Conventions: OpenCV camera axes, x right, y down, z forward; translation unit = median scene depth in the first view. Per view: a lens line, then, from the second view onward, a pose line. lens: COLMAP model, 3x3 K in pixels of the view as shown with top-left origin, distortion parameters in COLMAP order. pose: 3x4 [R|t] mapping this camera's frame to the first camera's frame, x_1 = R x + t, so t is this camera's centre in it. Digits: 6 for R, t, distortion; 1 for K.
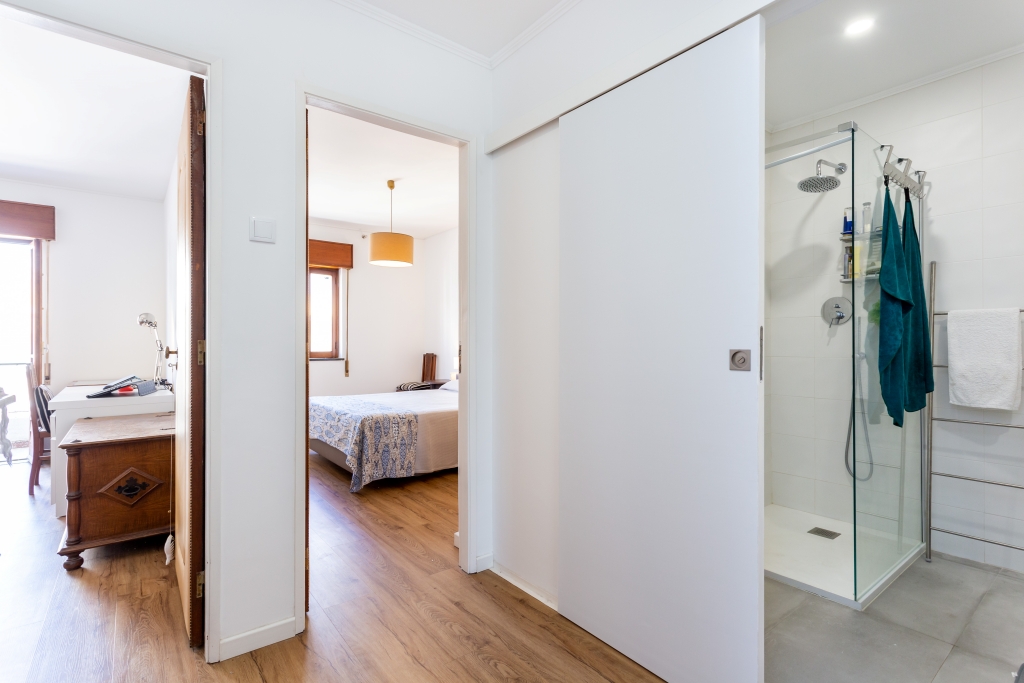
lens RADIAL K [[493.1, 0, 503.2], [0, 493.1, 346.6], [0, 0, 1]] dist [-0.000261, 0.000253]
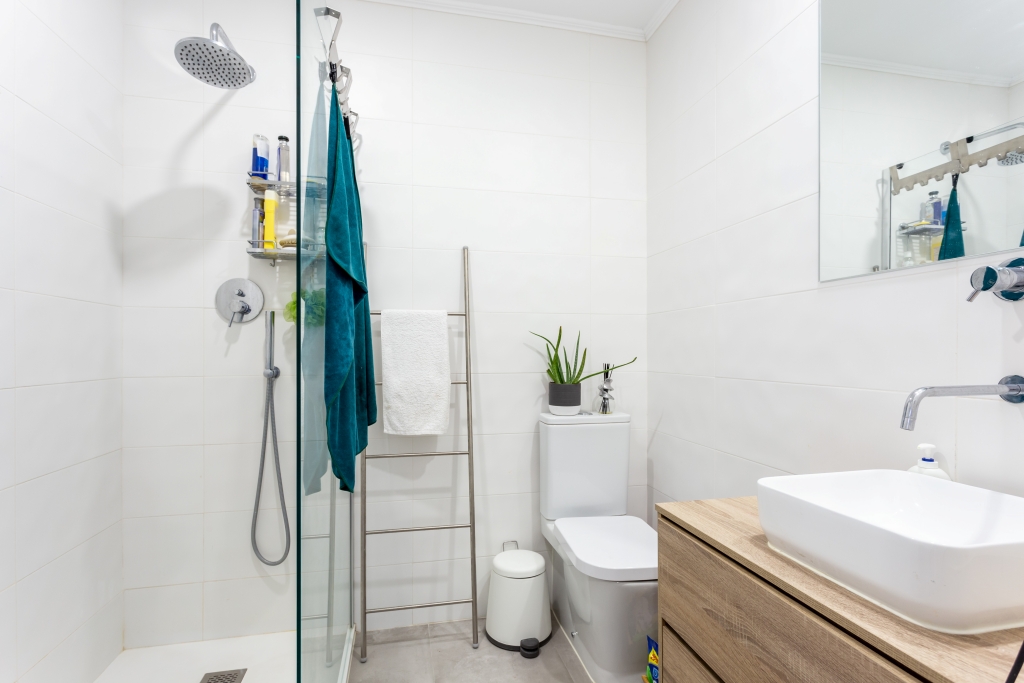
lens RADIAL K [[493.1, 0, 503.2], [0, 493.1, 346.6], [0, 0, 1]] dist [-0.000261, 0.000253]
pose [[0.430160, 0.011689, 0.902677, 0.308162], [0.005961, 0.999858, -0.015788, -0.003419], [-0.902733, 0.012172, 0.430029, 0.515434]]
